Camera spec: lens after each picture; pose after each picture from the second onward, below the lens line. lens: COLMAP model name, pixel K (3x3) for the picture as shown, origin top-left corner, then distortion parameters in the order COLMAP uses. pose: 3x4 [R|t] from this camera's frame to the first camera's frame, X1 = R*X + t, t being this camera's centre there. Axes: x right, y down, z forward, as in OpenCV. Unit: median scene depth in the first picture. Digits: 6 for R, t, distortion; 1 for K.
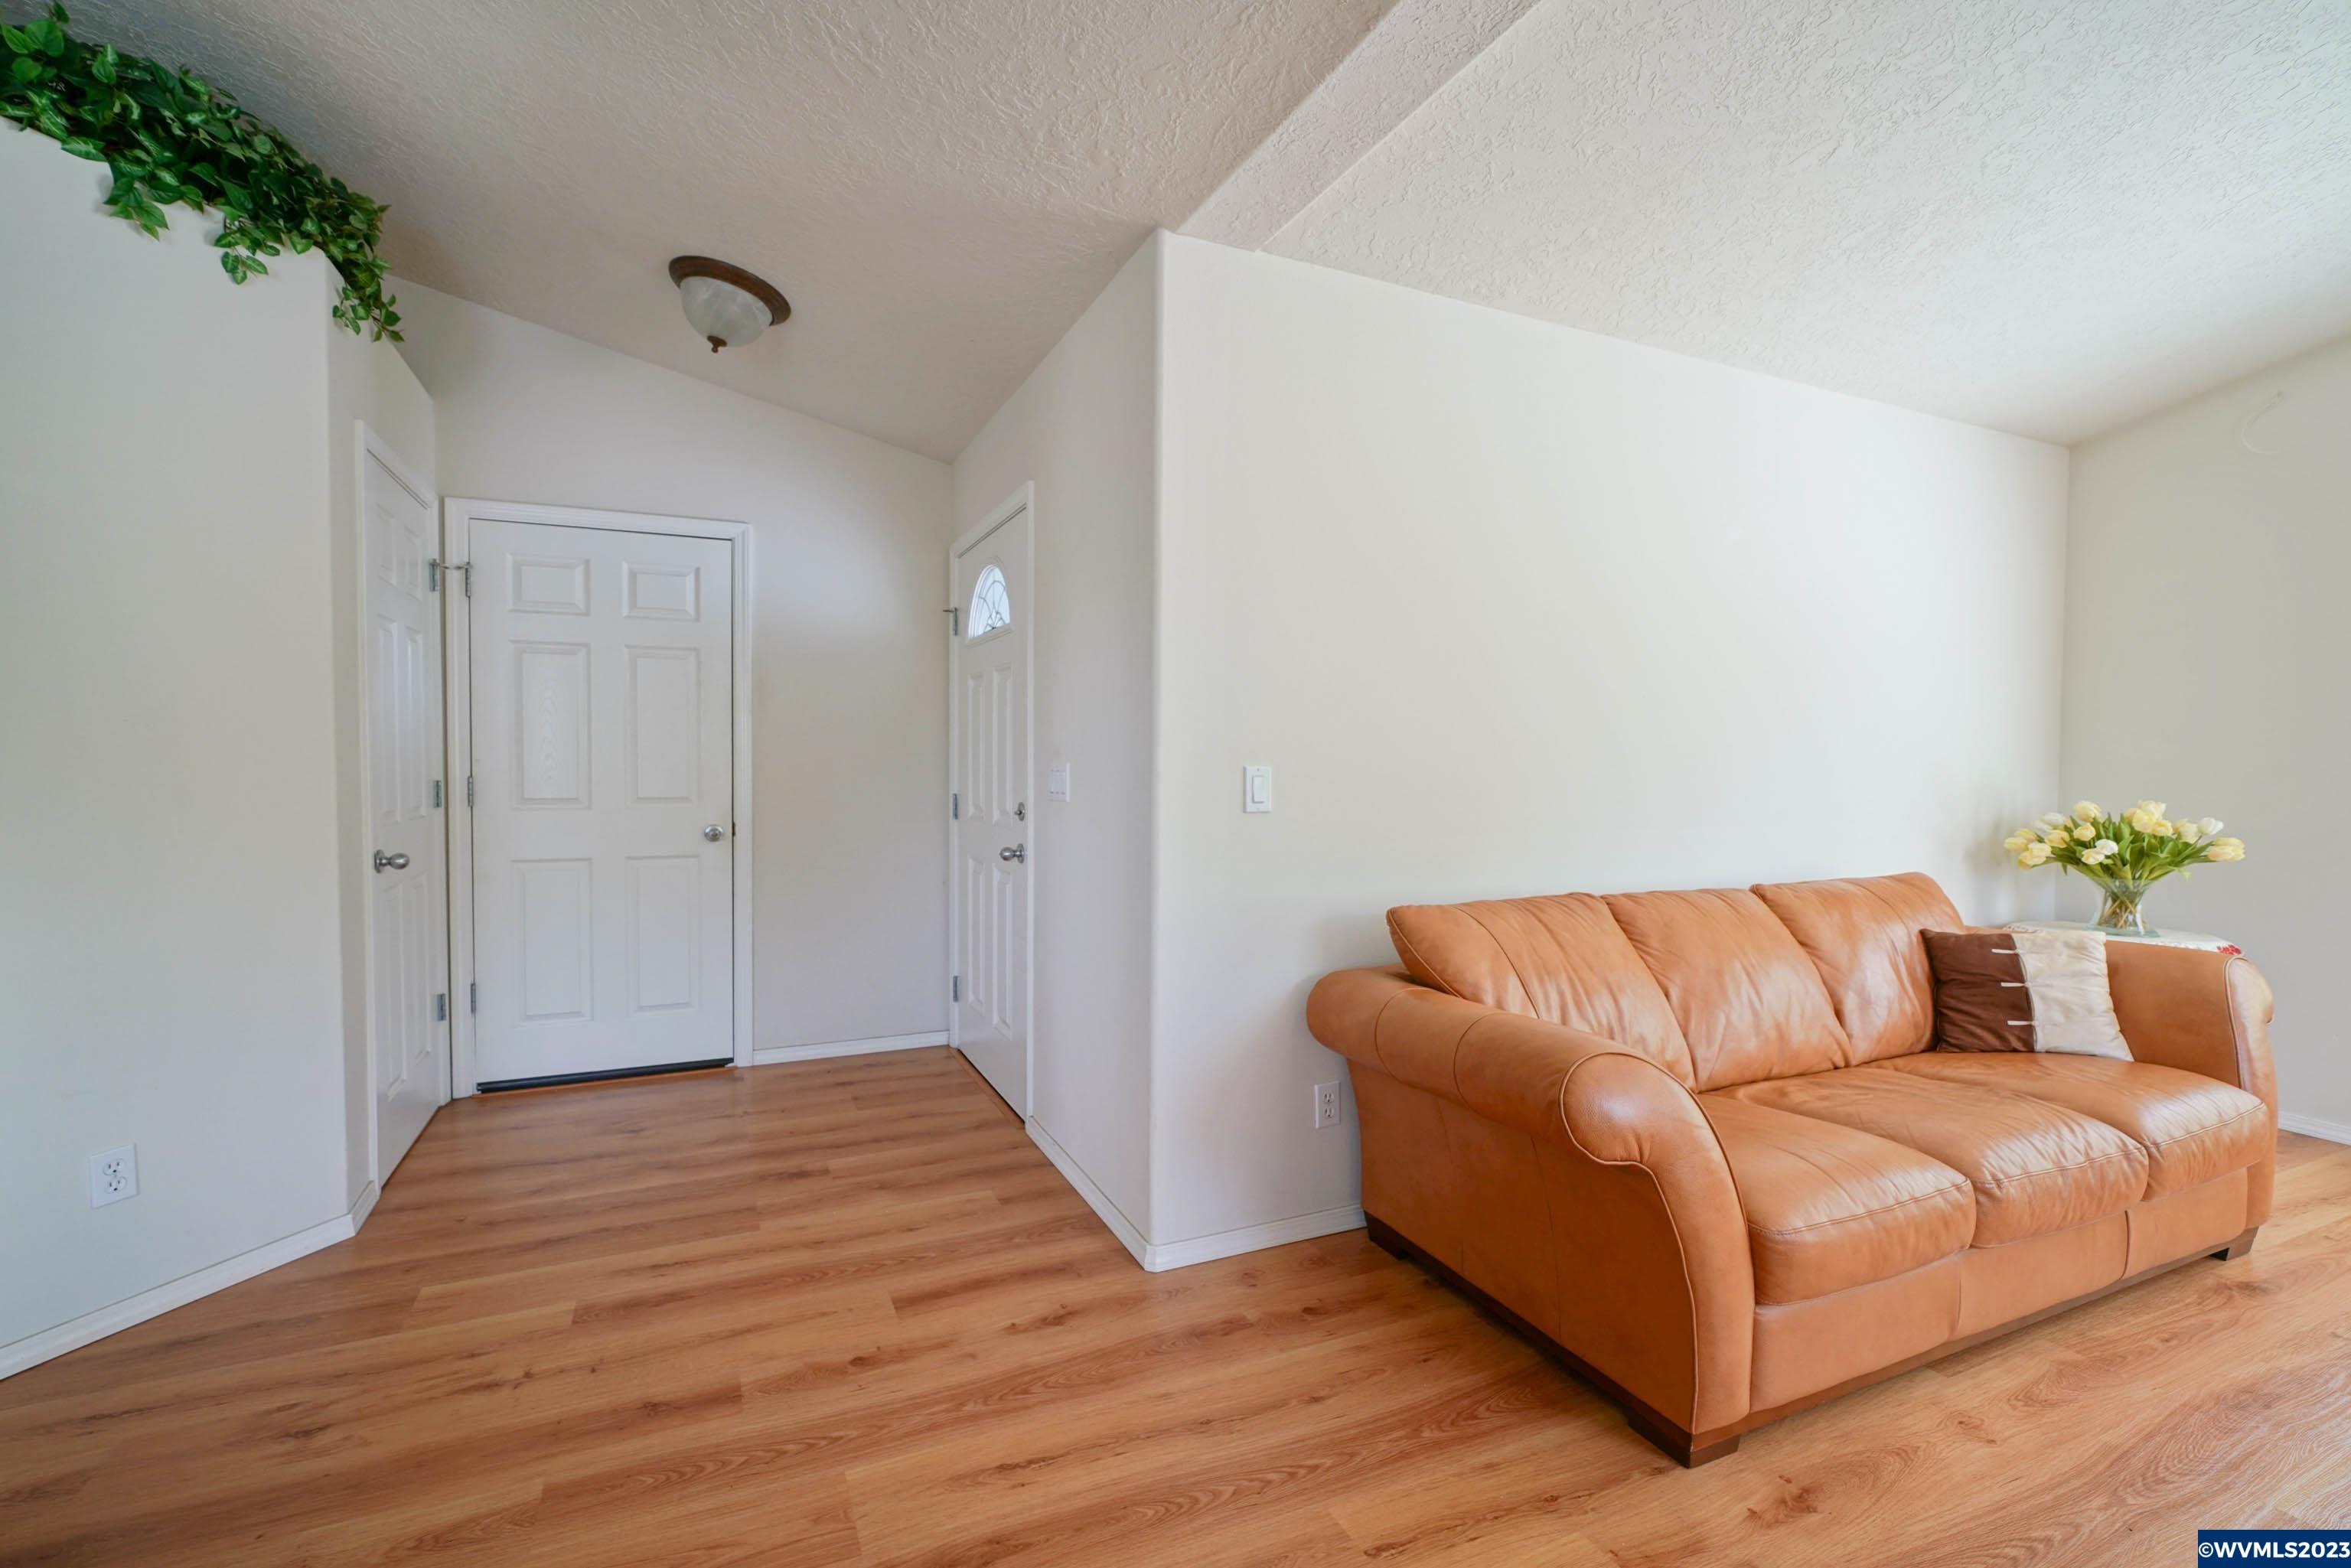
lens RADIAL K [[968.4, 0, 1175.5], [0, 968.4, 784.0], [0, 0, 1]] dist [-0.000613, 0.000555]
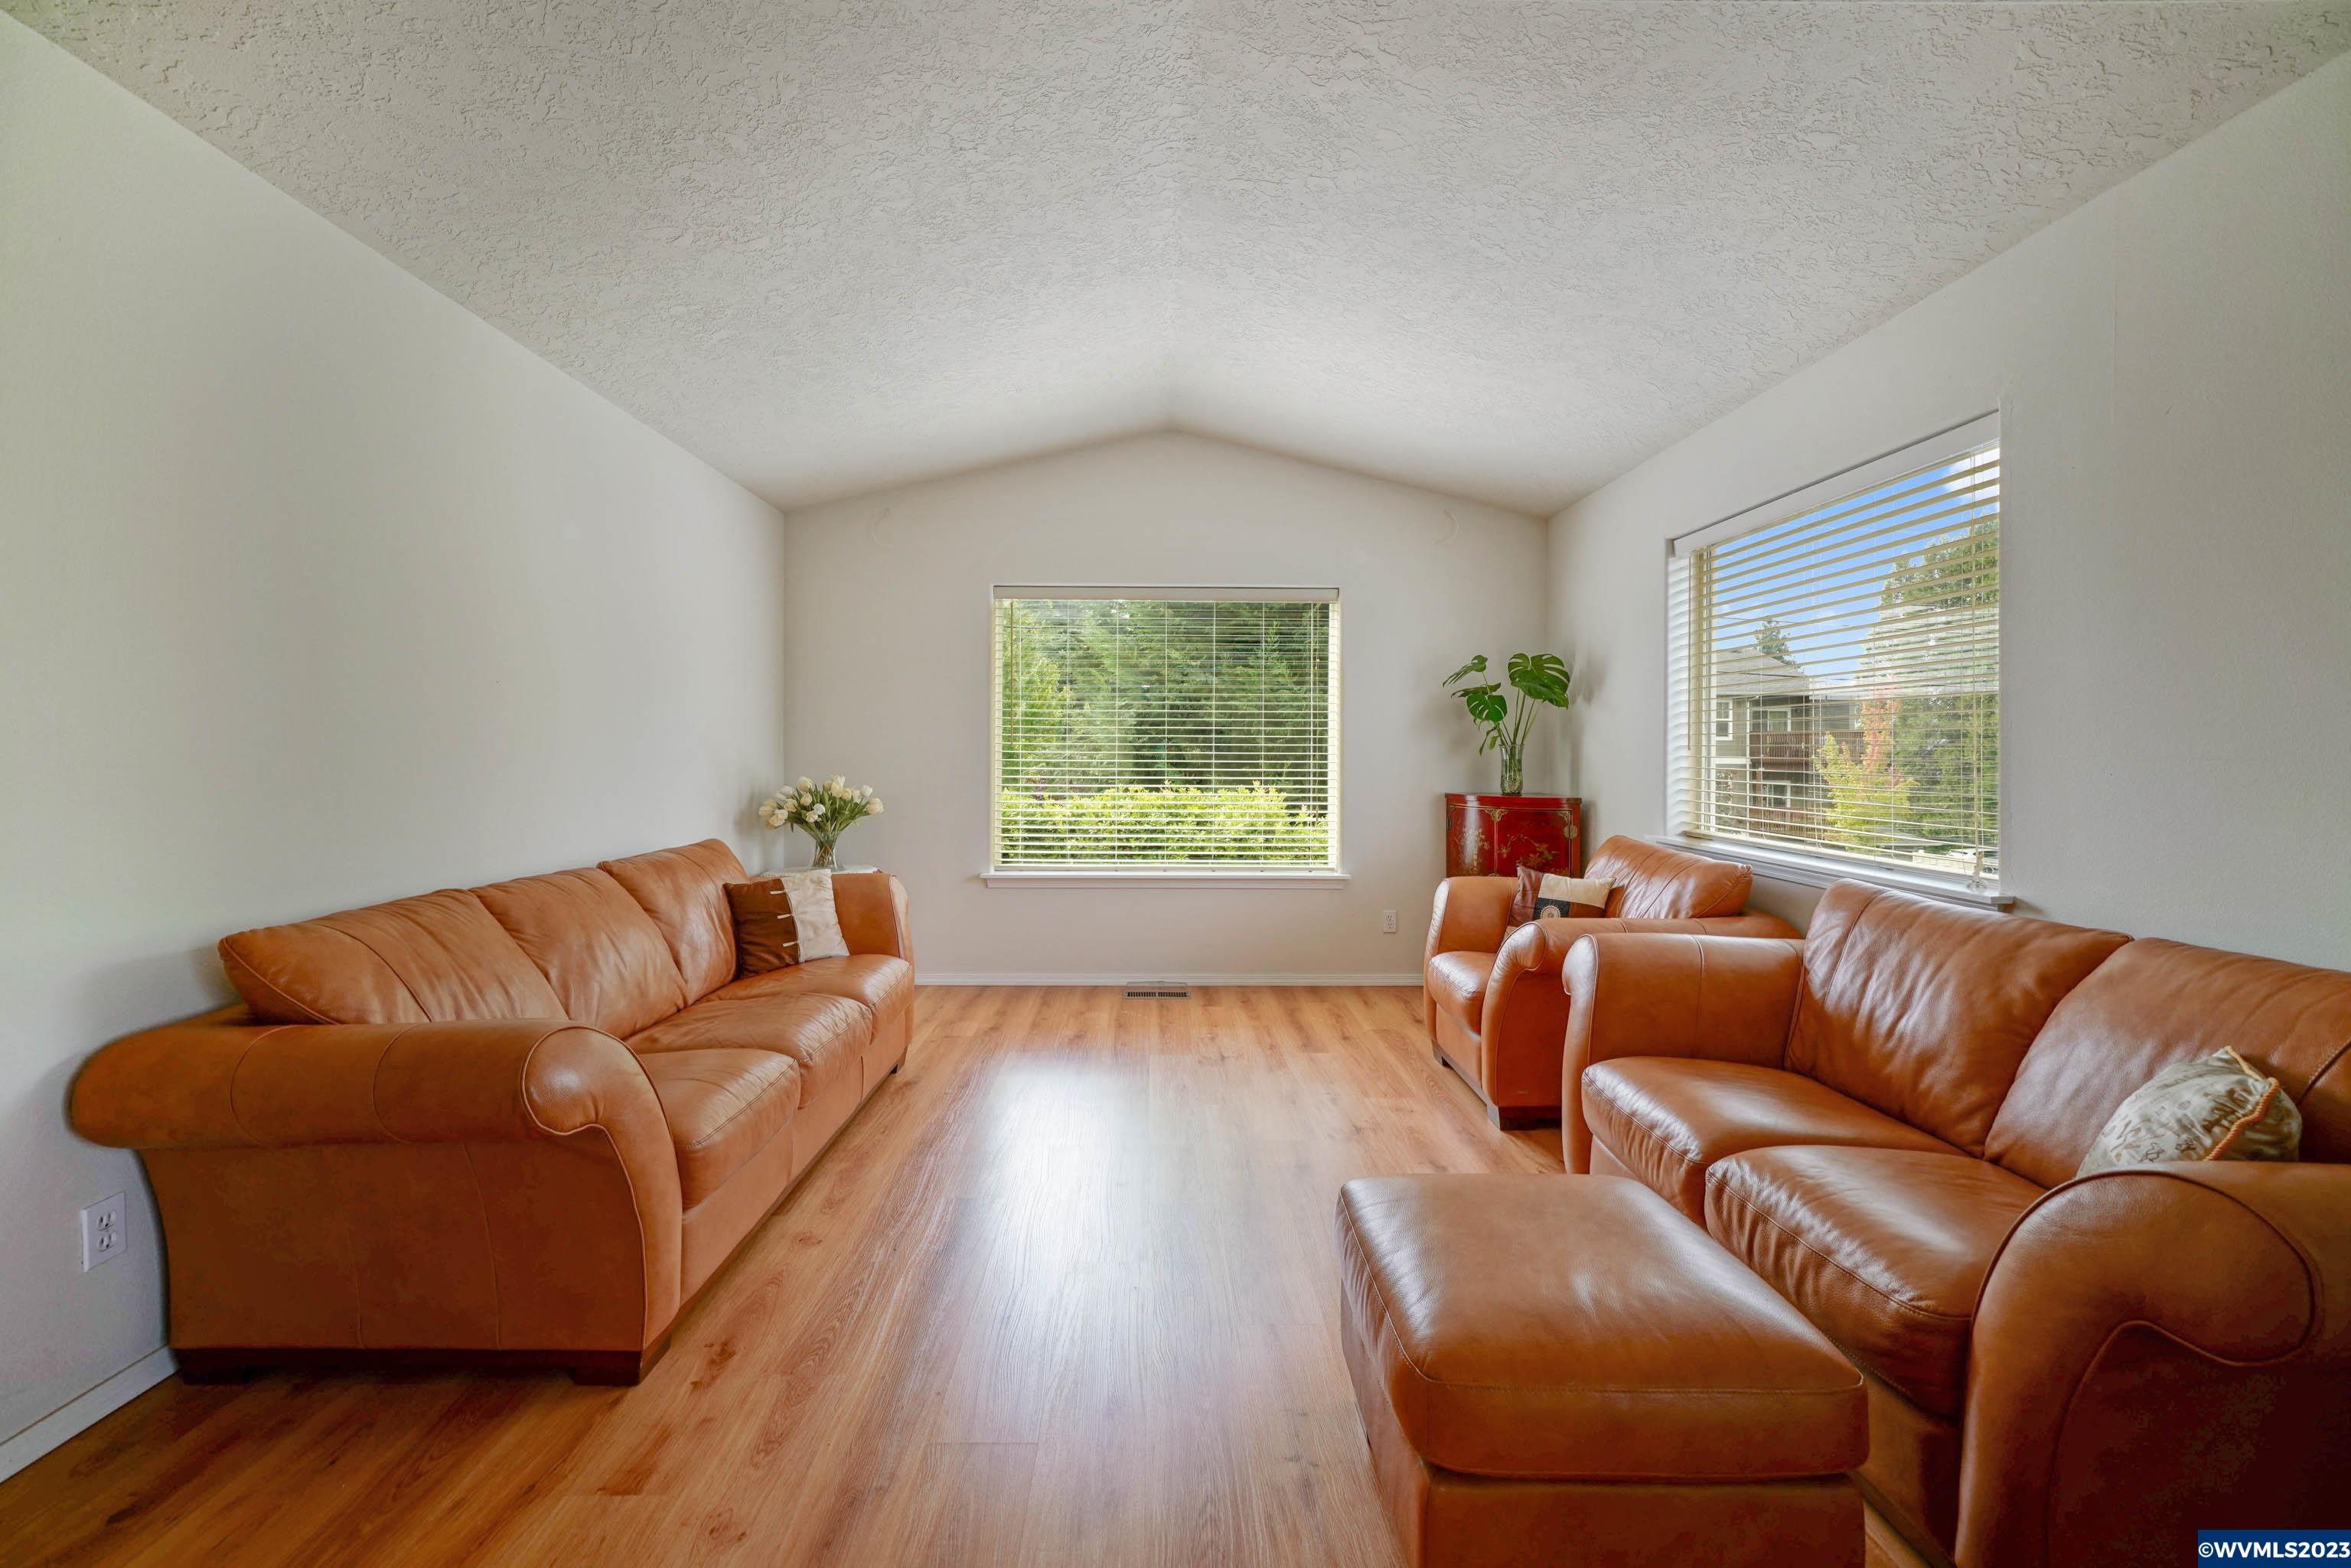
lens RADIAL K [[963.2, 0, 1171.2], [0, 963.2, 751.2], [0, 0, 1]] dist [0.000985, 0.000536]
pose [[0.389813, -0.006470, 0.920872, -0.187627], [0.025550, 0.999666, -0.003792, 0.000527], [-0.920540, 0.025006, 0.389848, -0.008751]]
